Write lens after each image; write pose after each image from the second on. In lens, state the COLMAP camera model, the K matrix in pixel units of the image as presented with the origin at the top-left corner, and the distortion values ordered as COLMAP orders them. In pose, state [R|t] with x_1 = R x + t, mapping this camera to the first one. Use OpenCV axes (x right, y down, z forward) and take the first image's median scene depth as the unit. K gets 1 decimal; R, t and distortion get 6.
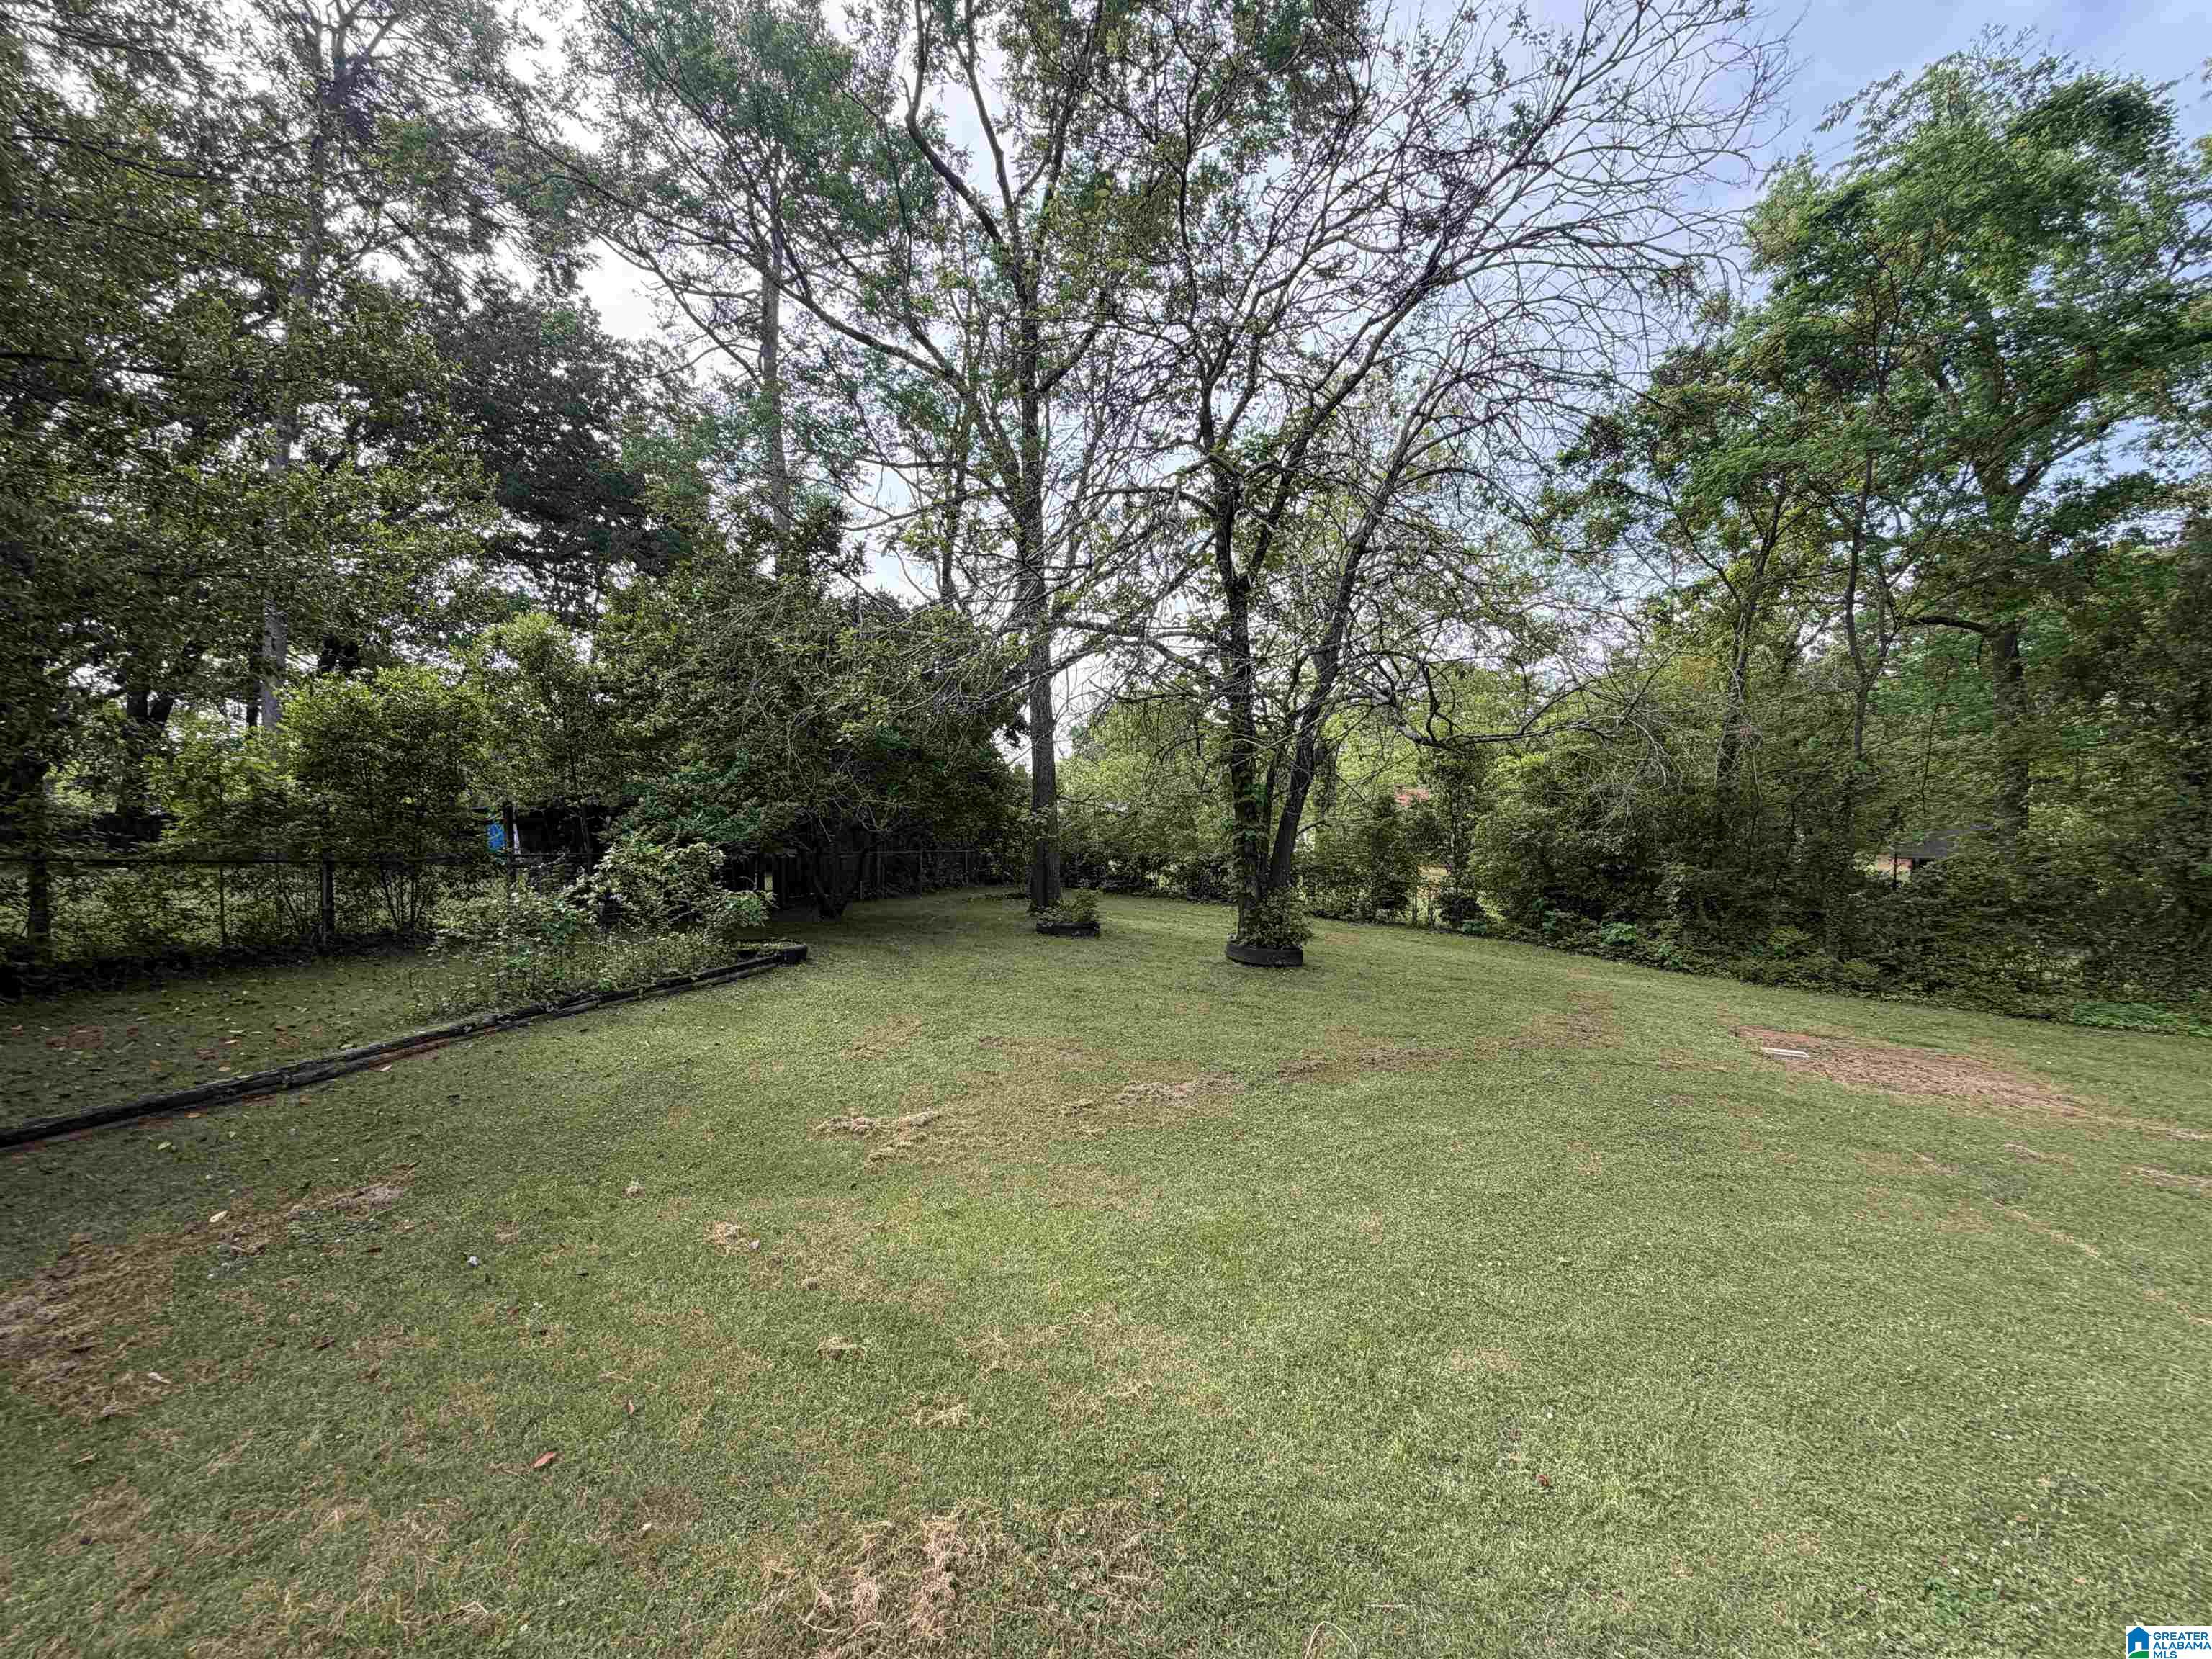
lens RADIAL K [[879.7, 0, 1103.0], [0, 879.7, 830.3], [0, 0, 1]] dist [0.000378, -0.000009]
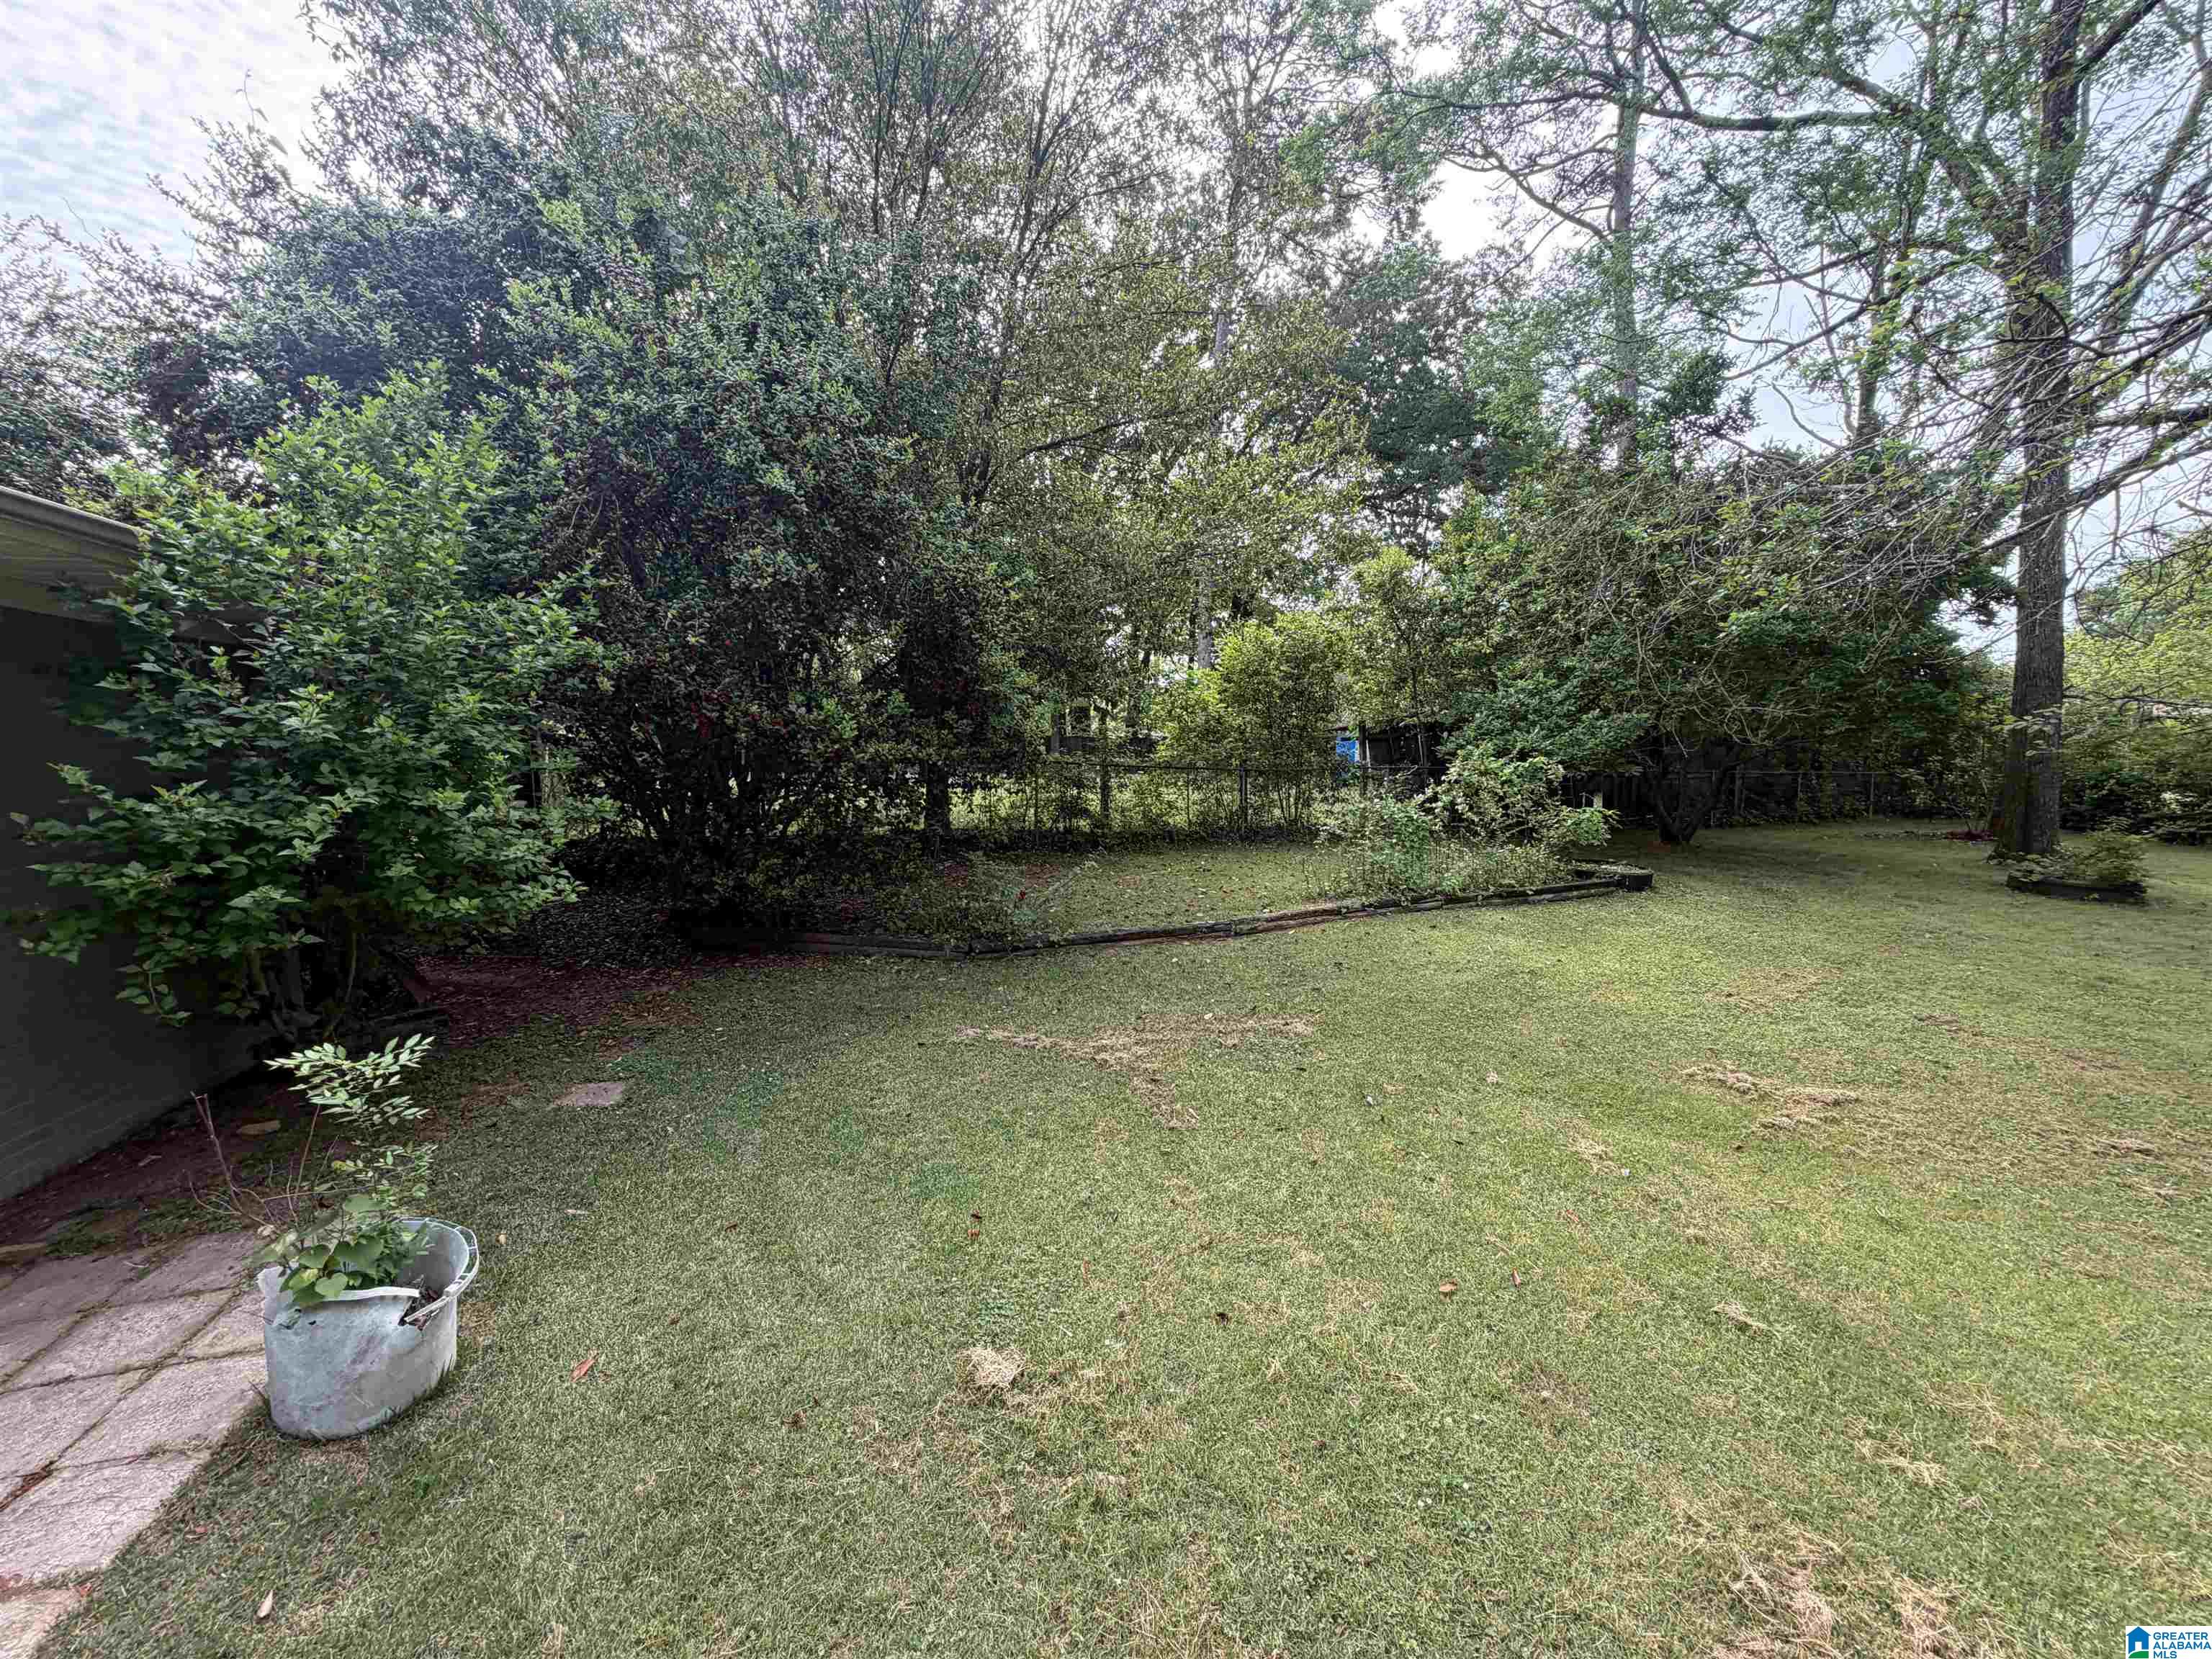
lens RADIAL K [[879.7, 0, 1106.7], [0, 879.7, 830.8], [0, 0, 1]] dist [0.000378, -0.000009]
pose [[0.651749, 0.069285, -0.755264, -0.018631], [0.002178, 0.995644, 0.093216, 0.002770], [0.758432, -0.062399, 0.648758, -0.007769]]
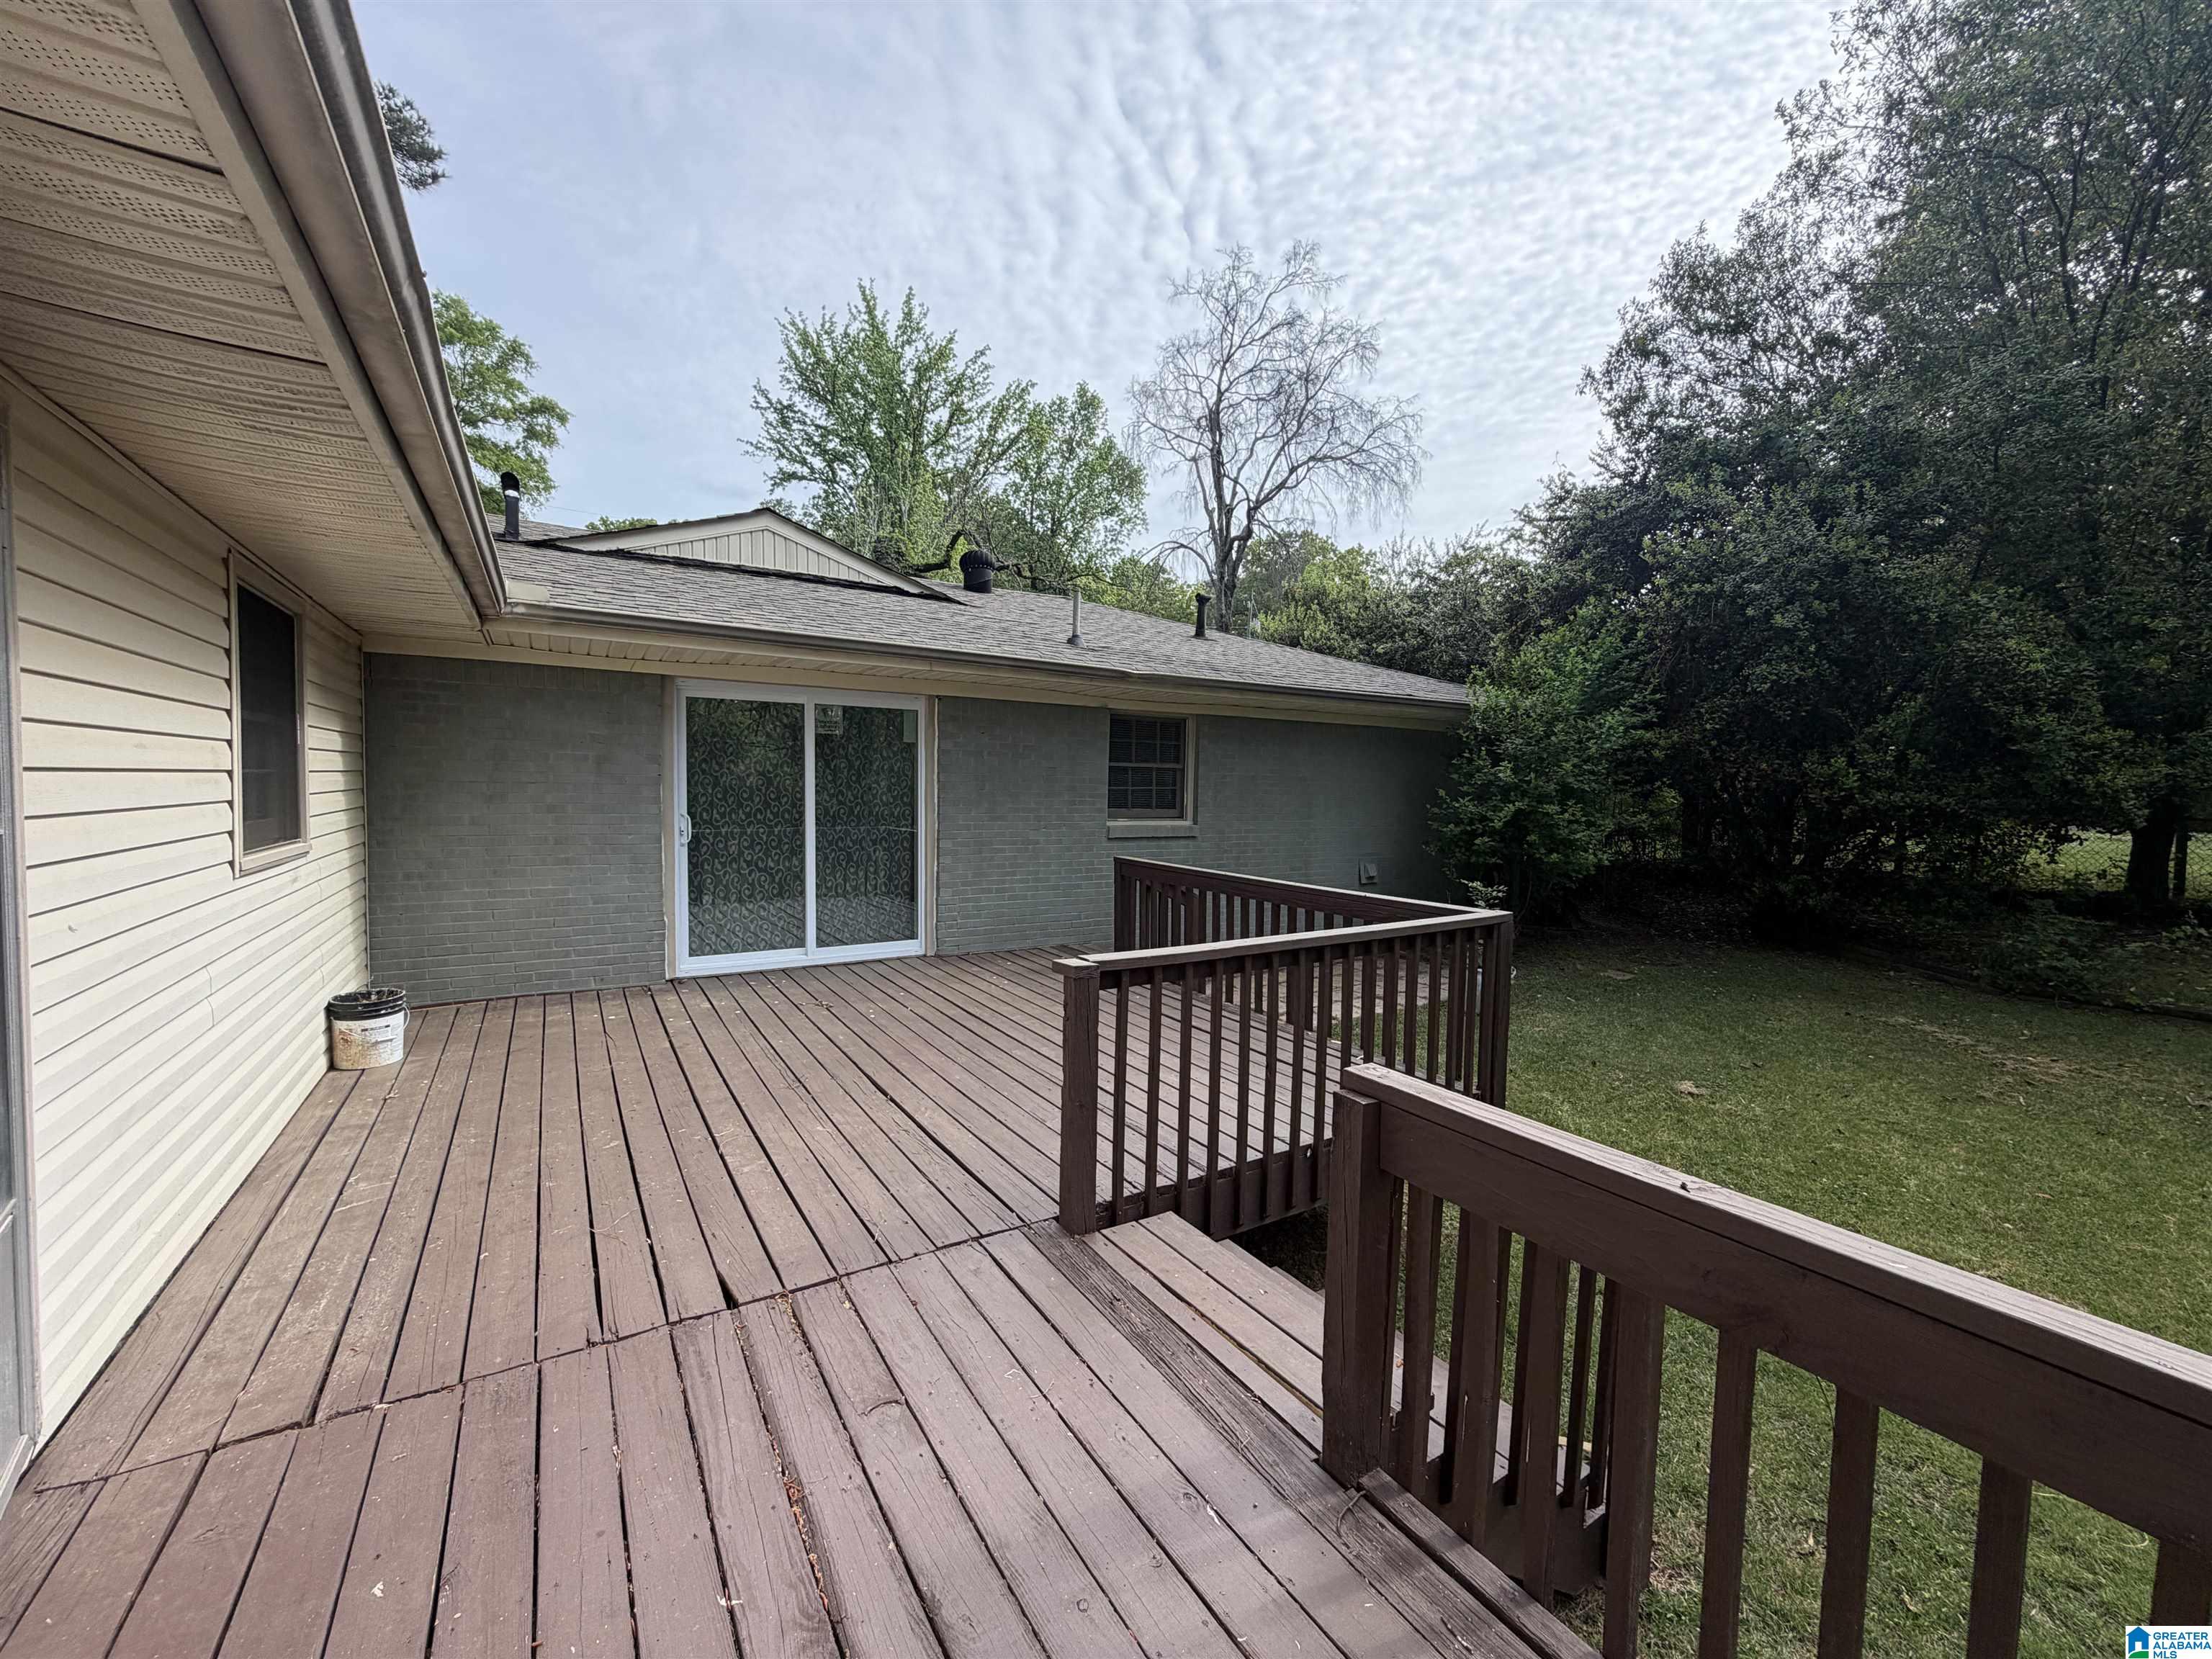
lens RADIAL K [[879.7, 0, 1099.9], [0, 879.7, 832.6], [0, 0, 1]] dist [0.000378, -0.000009]
pose [[-0.524557, 0.044337, -0.850220, 0.488745], [-0.027263, 0.997256, 0.068825, -0.000506], [0.850939, 0.059282, -0.521909, 0.098997]]
